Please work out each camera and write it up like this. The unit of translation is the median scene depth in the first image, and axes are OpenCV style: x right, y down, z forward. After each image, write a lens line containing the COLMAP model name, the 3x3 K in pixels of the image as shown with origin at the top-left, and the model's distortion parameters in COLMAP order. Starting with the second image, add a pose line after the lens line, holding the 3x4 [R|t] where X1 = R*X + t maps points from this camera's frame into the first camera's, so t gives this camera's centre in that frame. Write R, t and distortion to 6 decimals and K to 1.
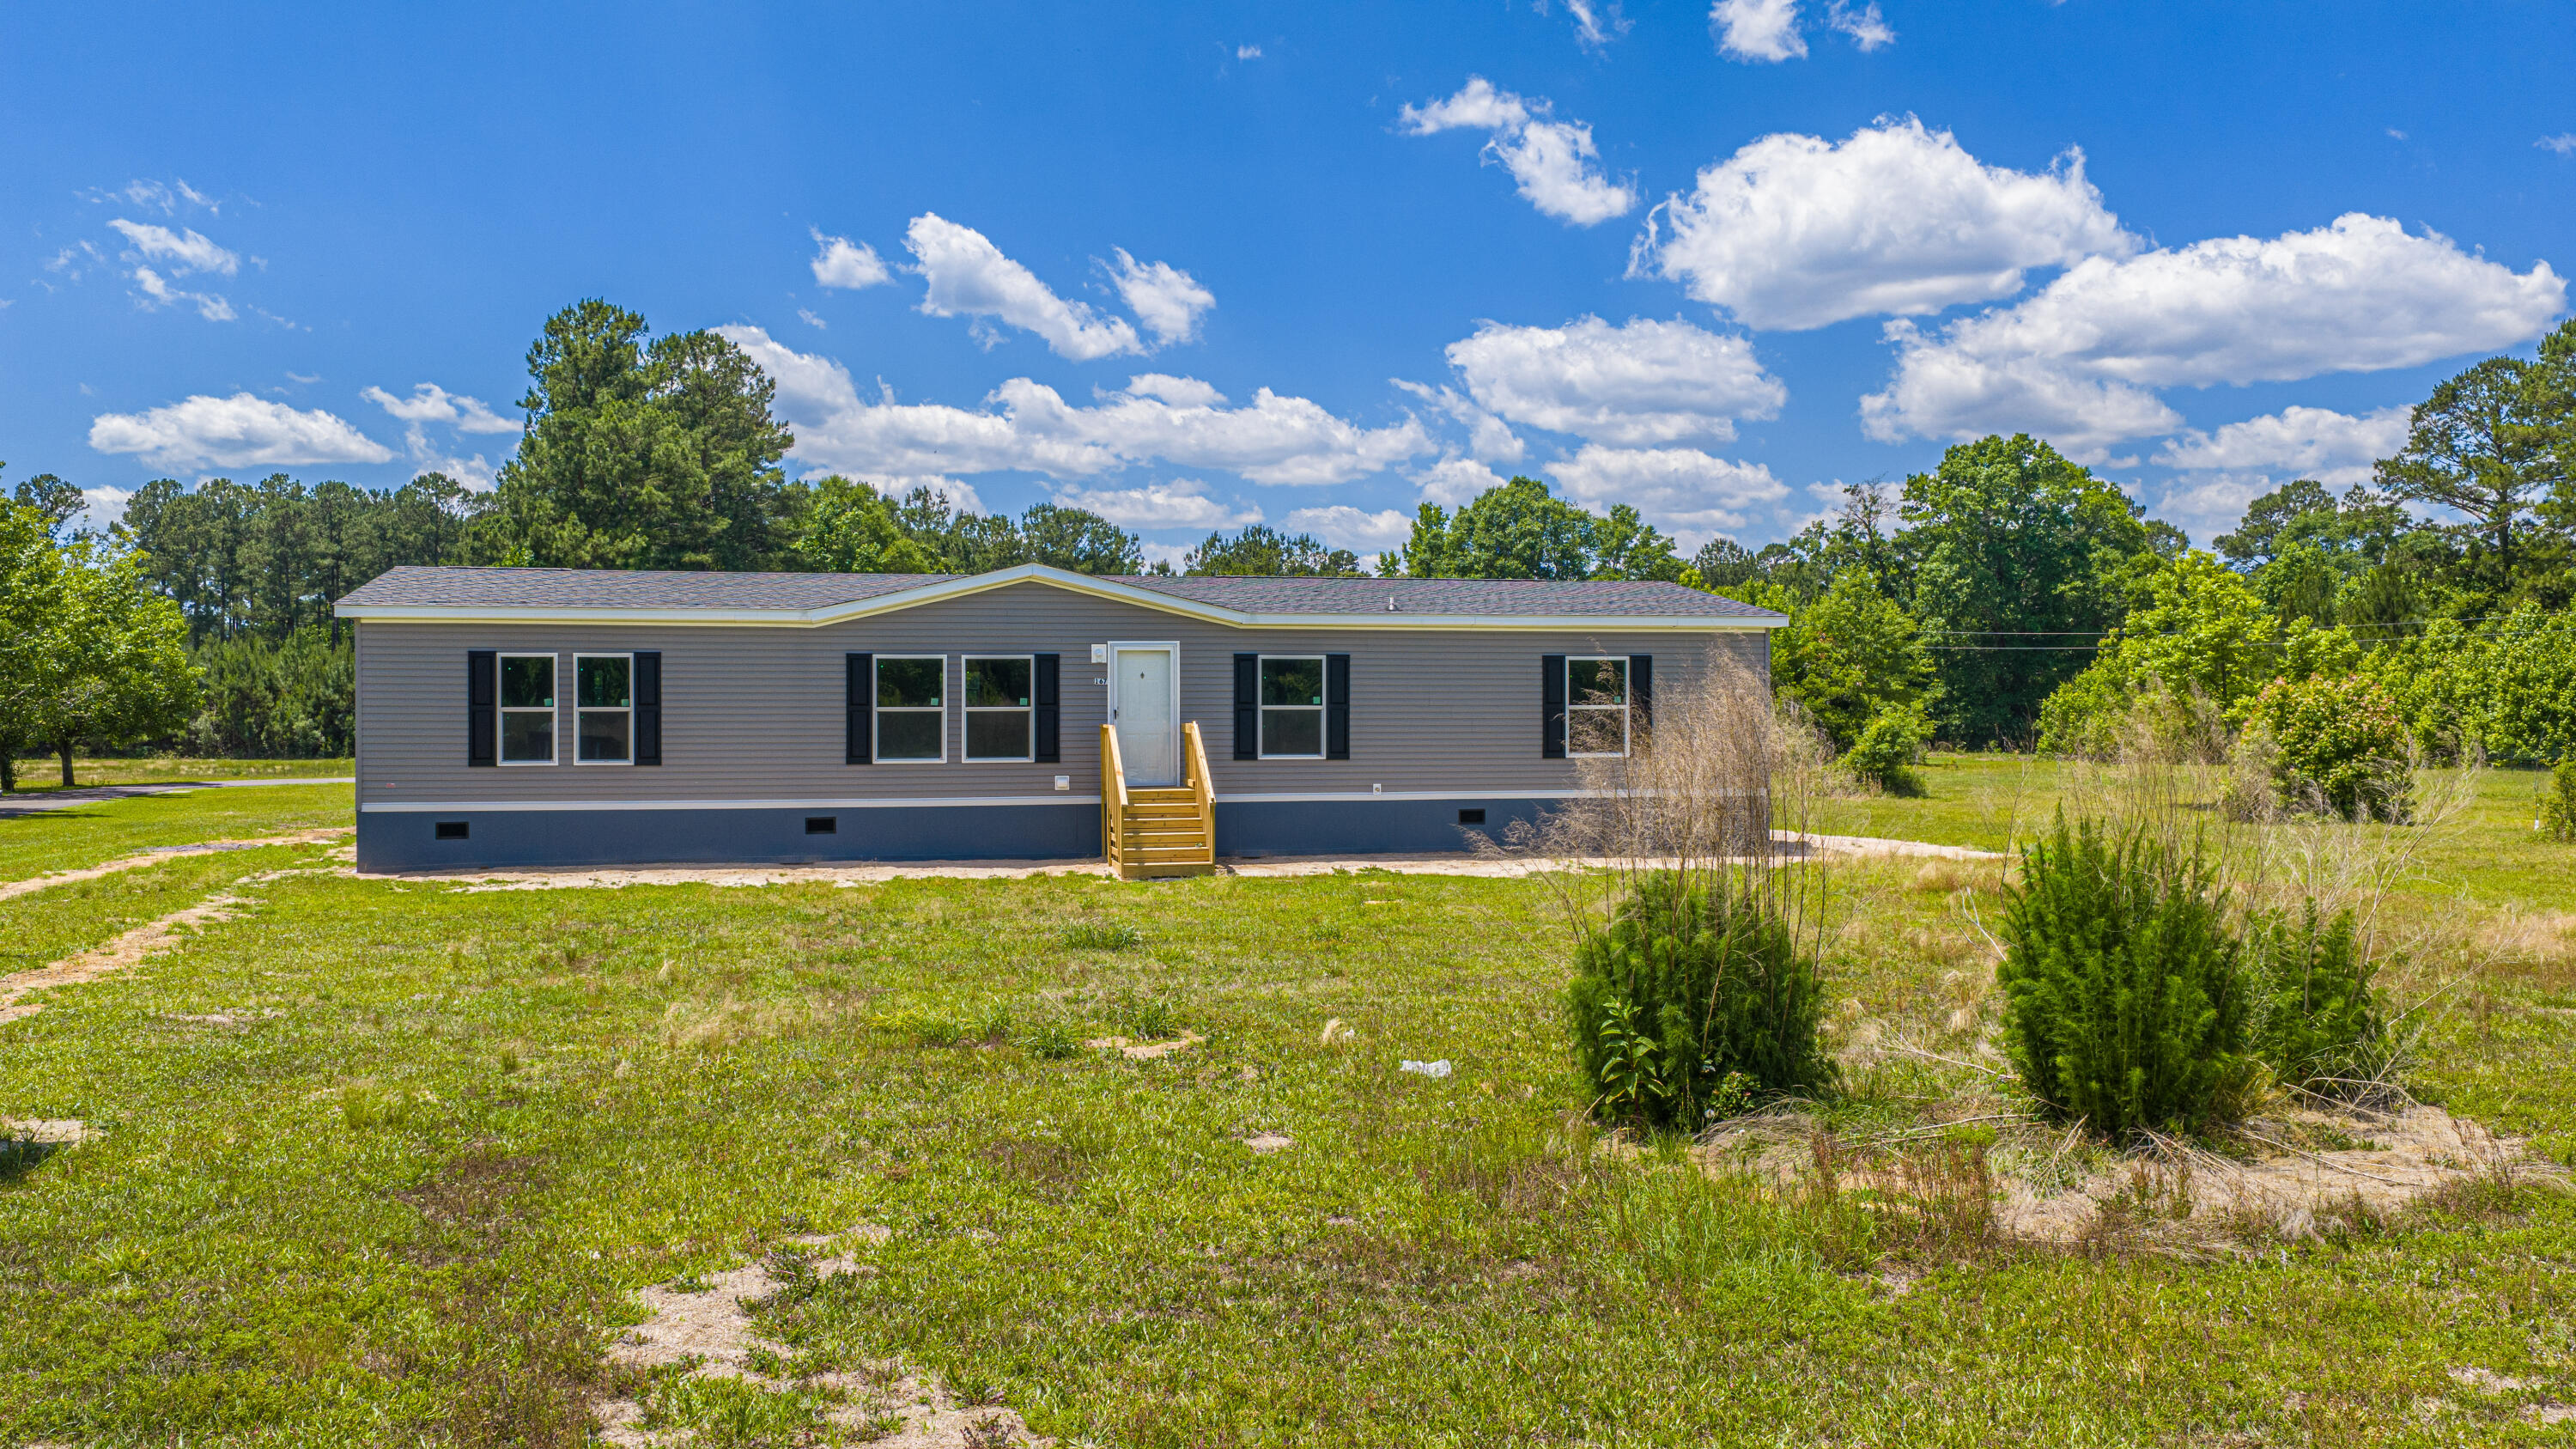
lens RADIAL K [[2109.1, 0, 1304.5], [0, 2109.1, 730.6], [0, 0, 1]] dist [0.026377, -0.044054]
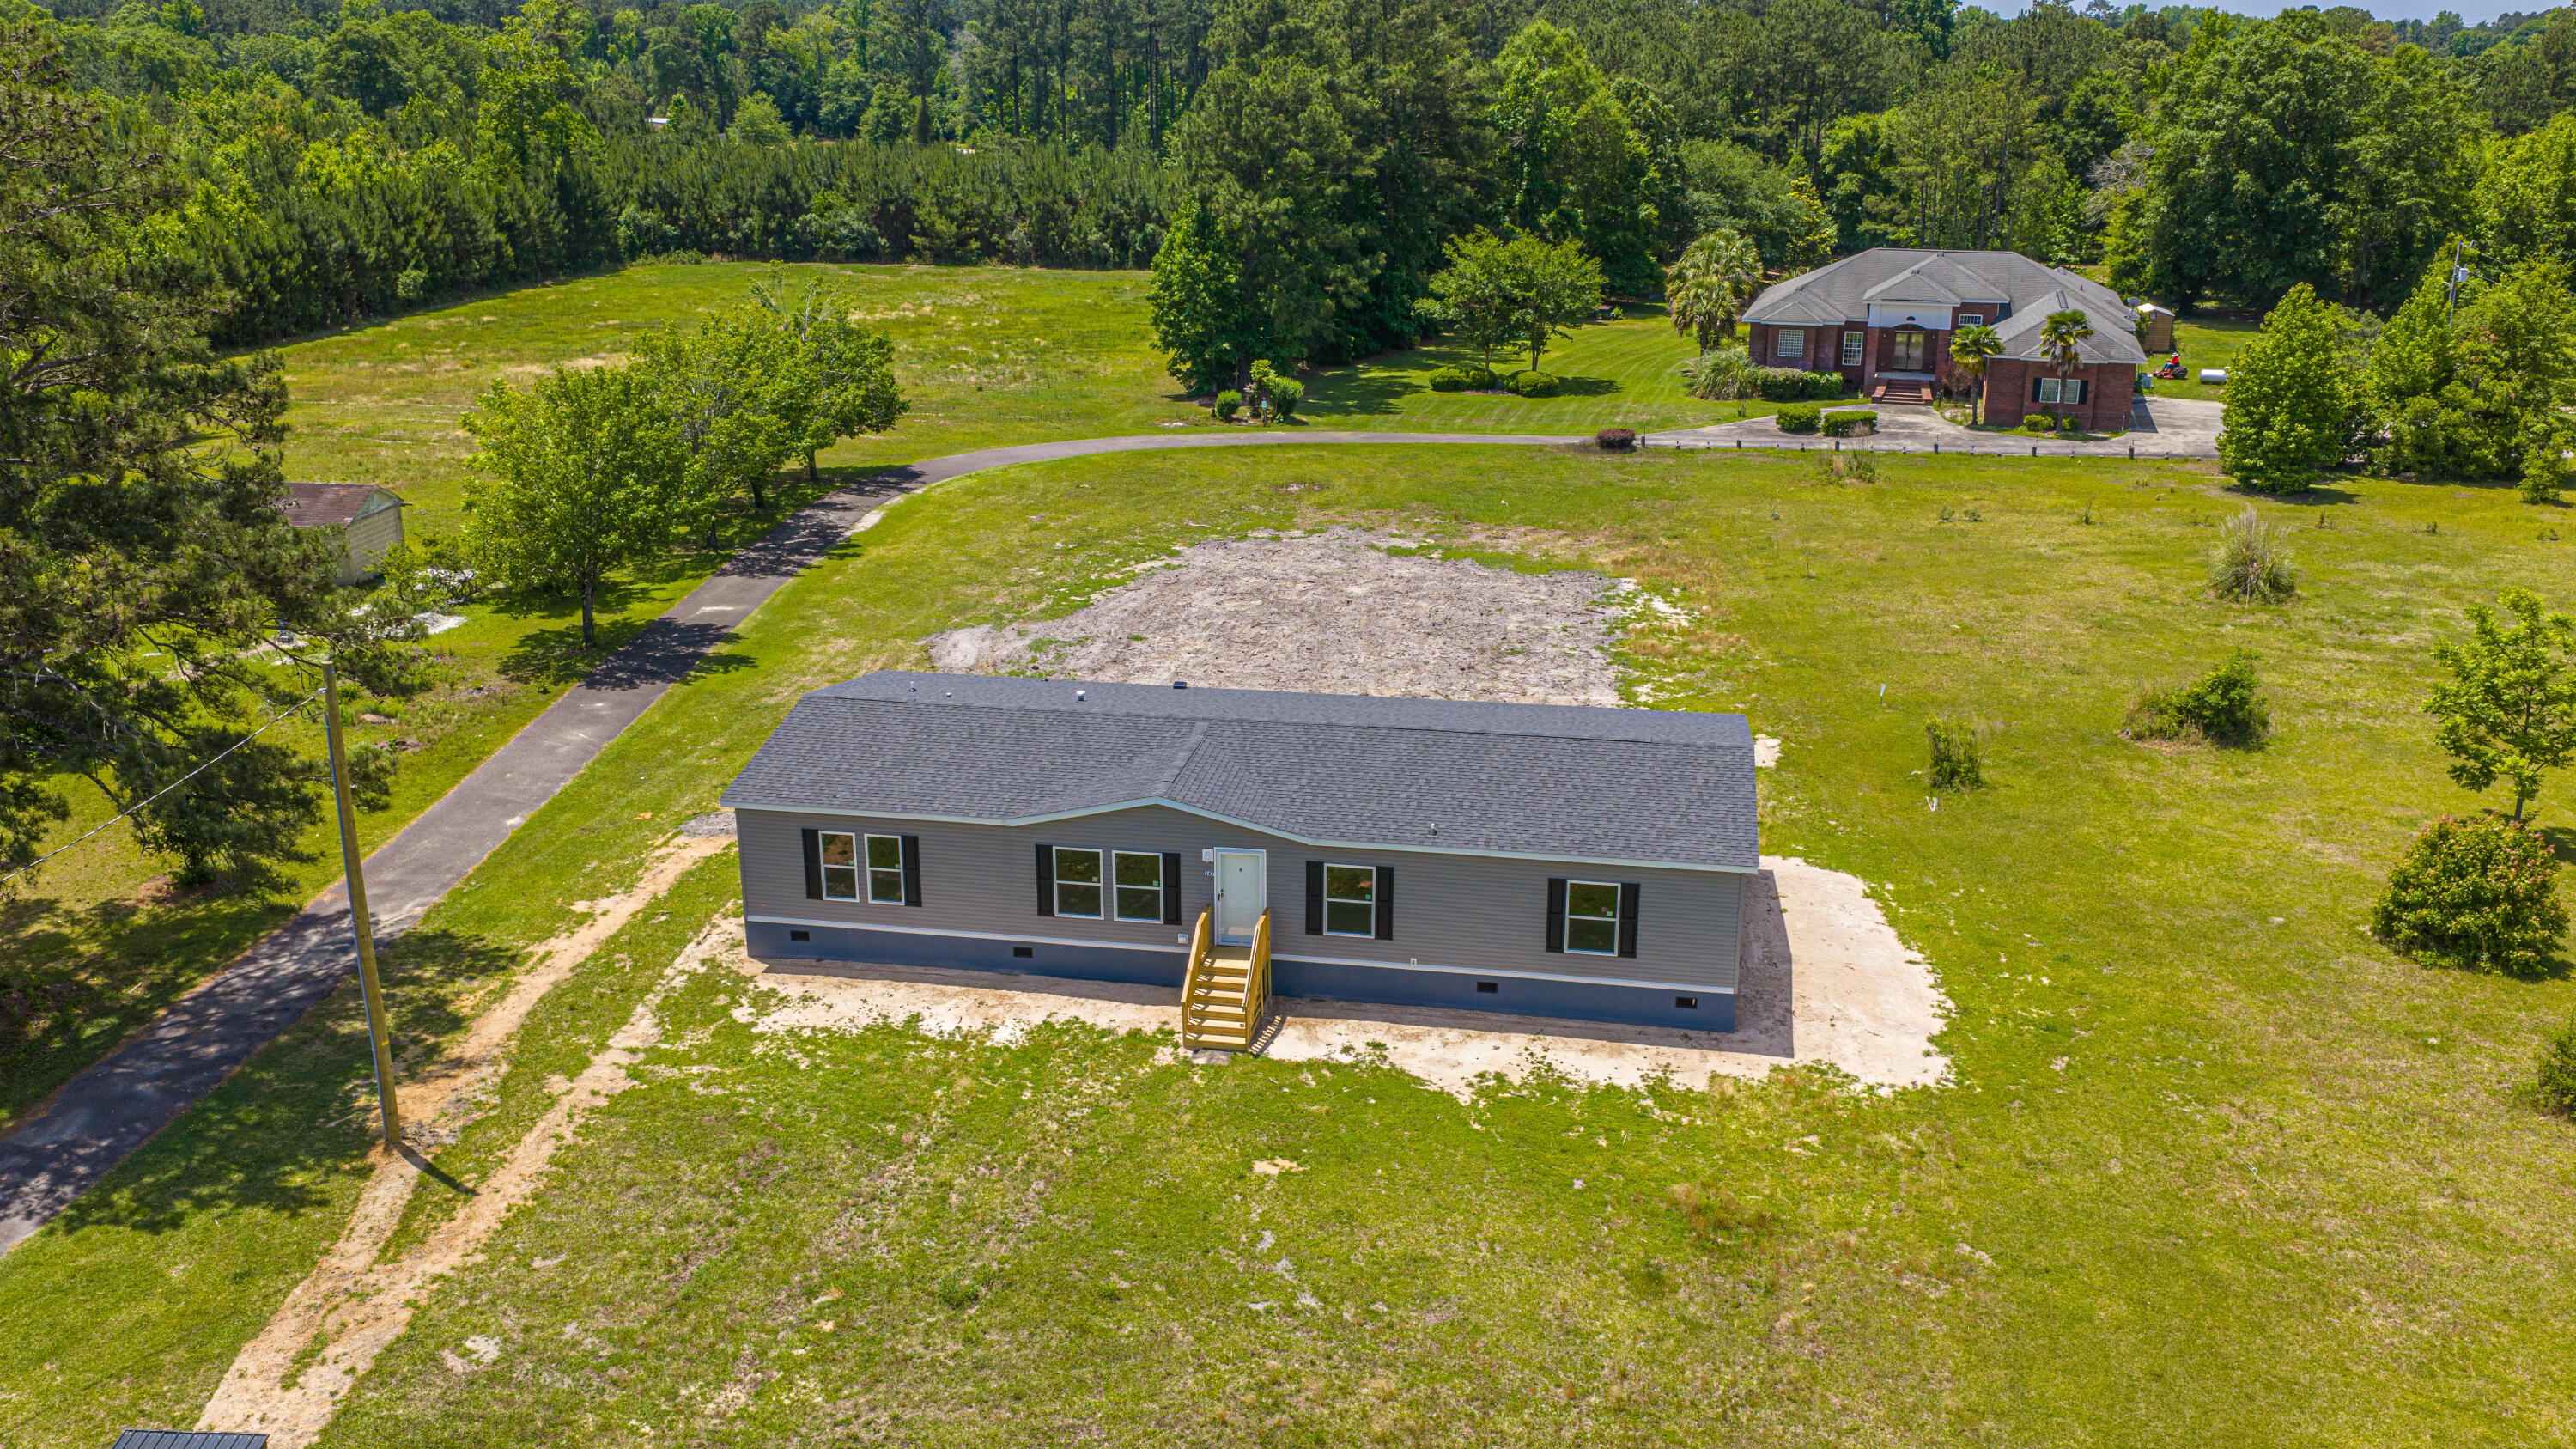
lens RADIAL K [[2096.2, 0, 1288.0], [0, 2096.2, 724.5], [0, 0, 1]] dist [0.086488, -0.138989]
pose [[0.919984, 0.121773, -0.372561, 0.117617], [-0.006138, 0.954874, 0.296947, -0.136935], [0.391909, -0.270900, 0.879216, -0.042590]]
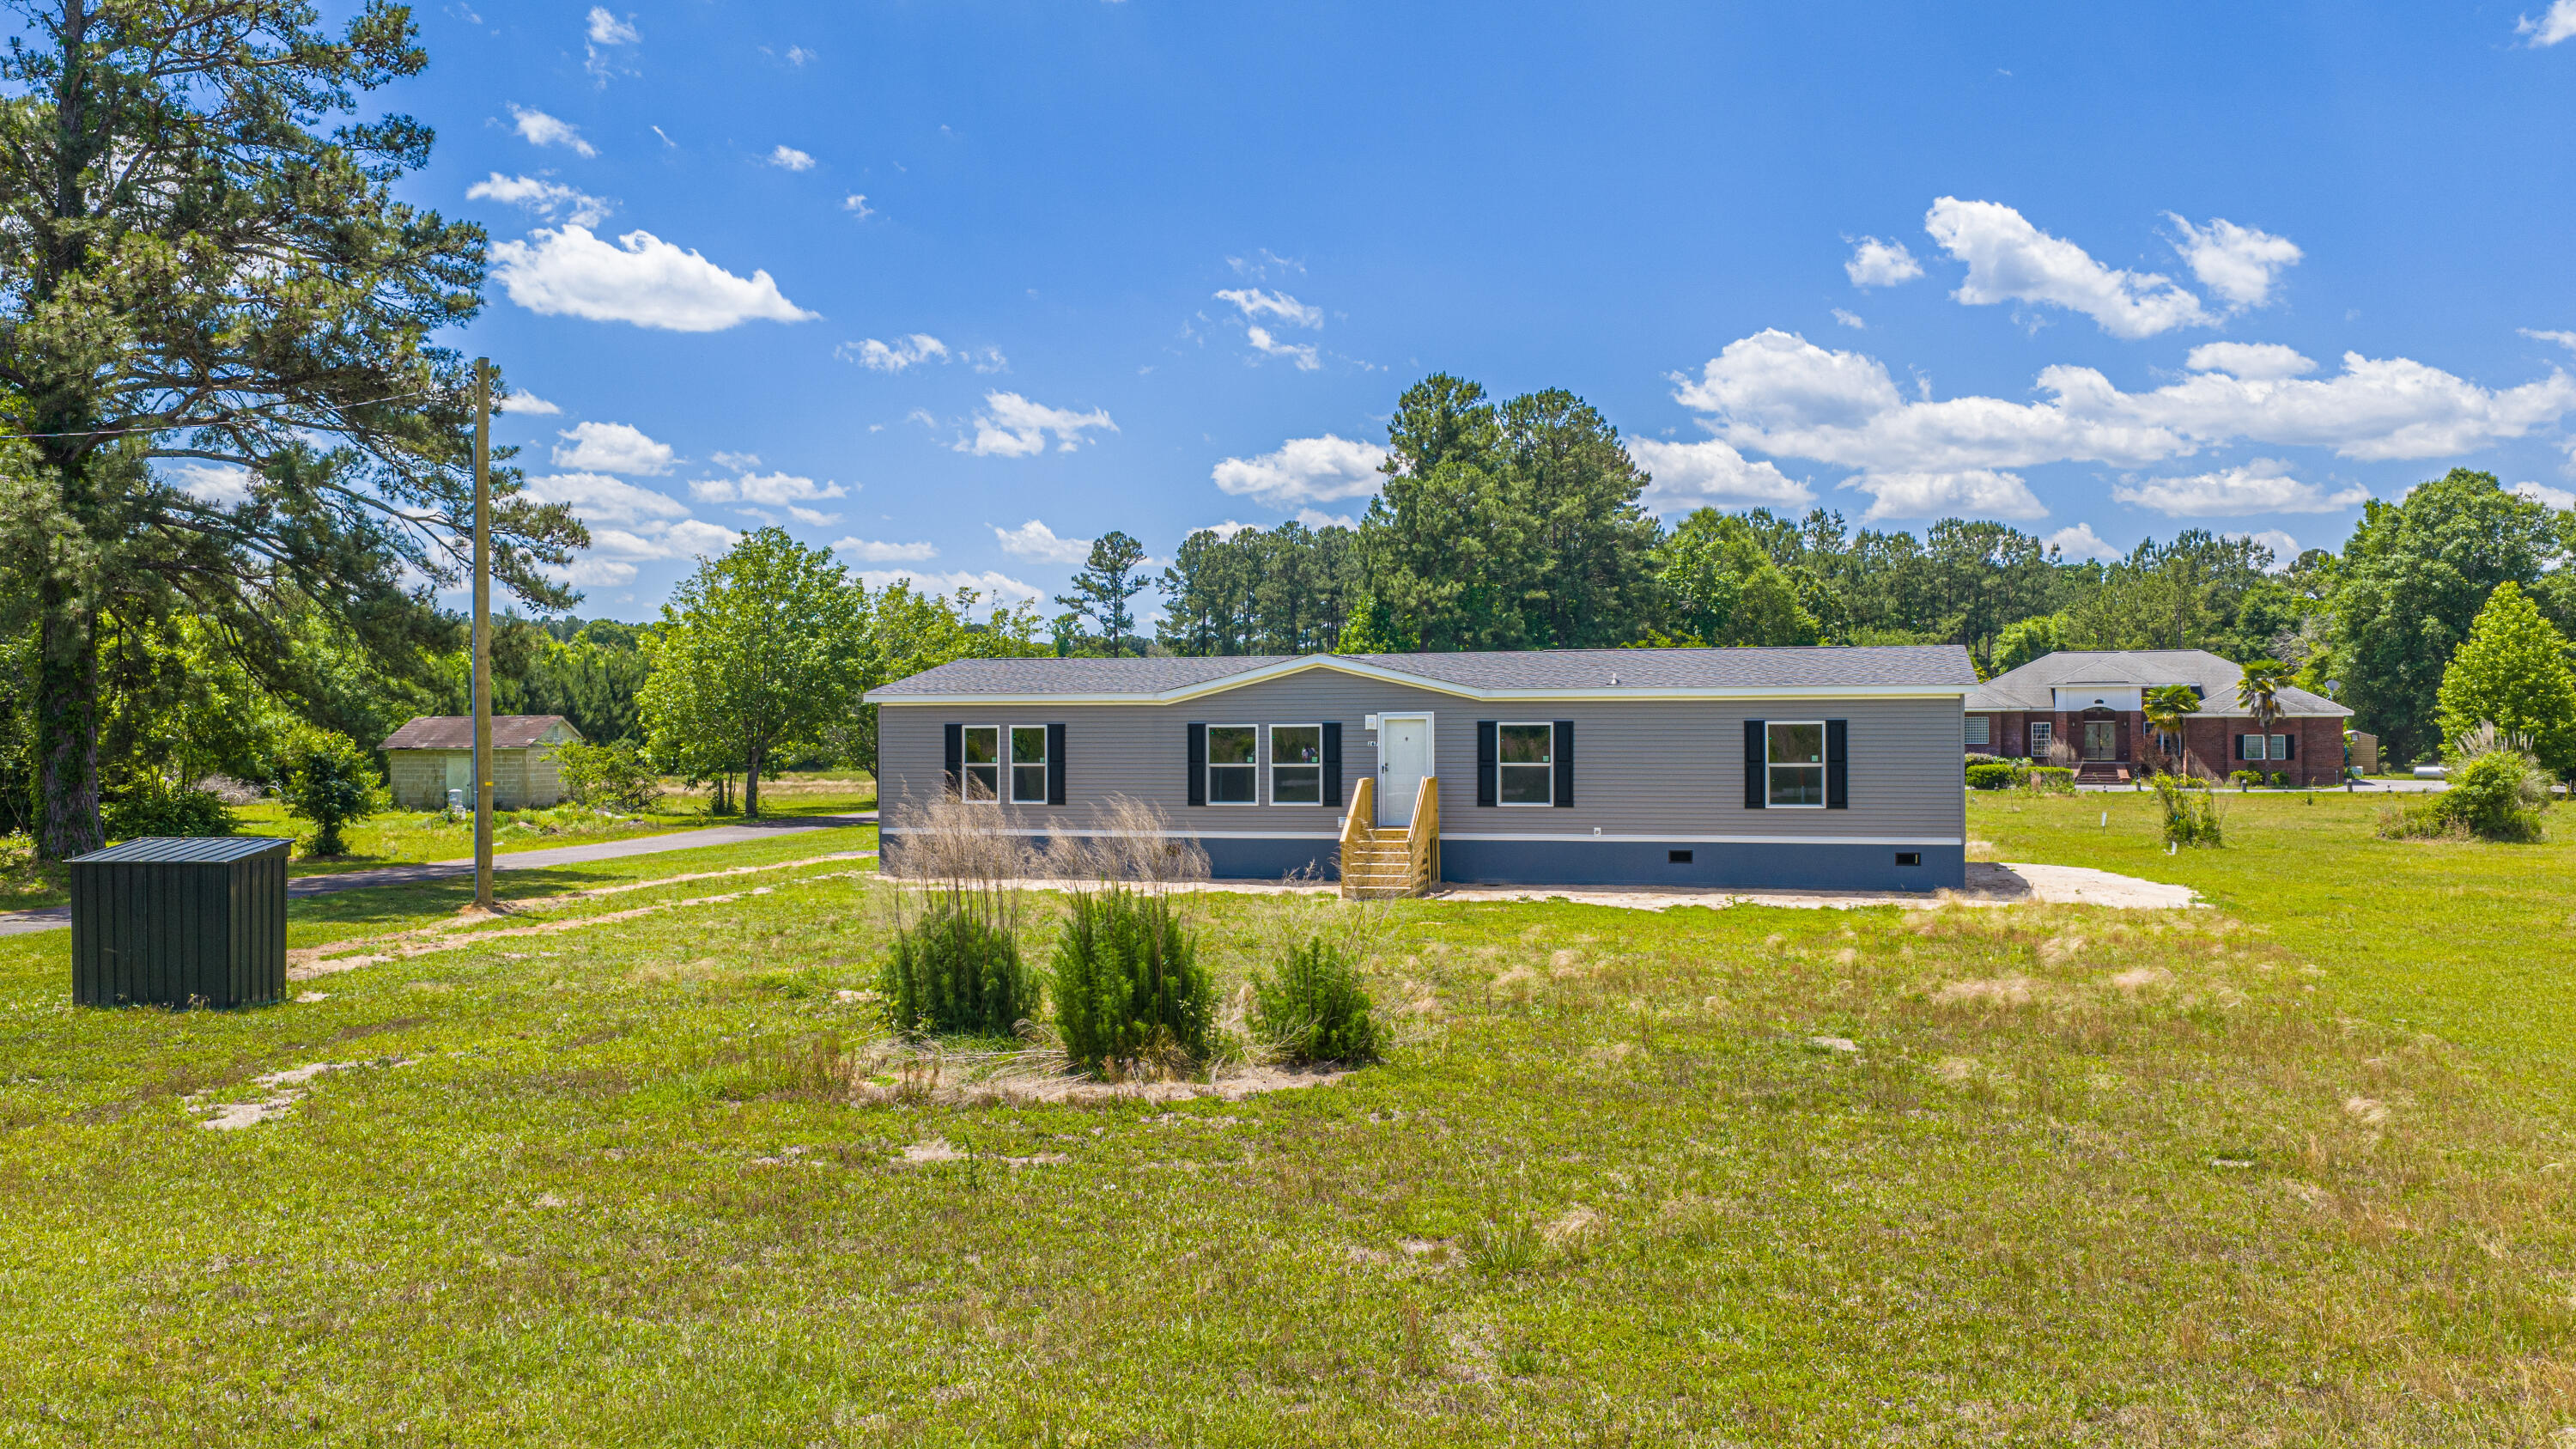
lens RADIAL K [[2123.0, 0, 1254.2], [0, 2123.0, 754.2], [0, 0, 1]] dist [-0.004147, -0.009457]
pose [[0.877862, 0.004204, -0.478895, 0.119346], [-0.001119, 0.999977, 0.006726, -0.006675], [0.478912, -0.005368, 0.877847, -0.043695]]
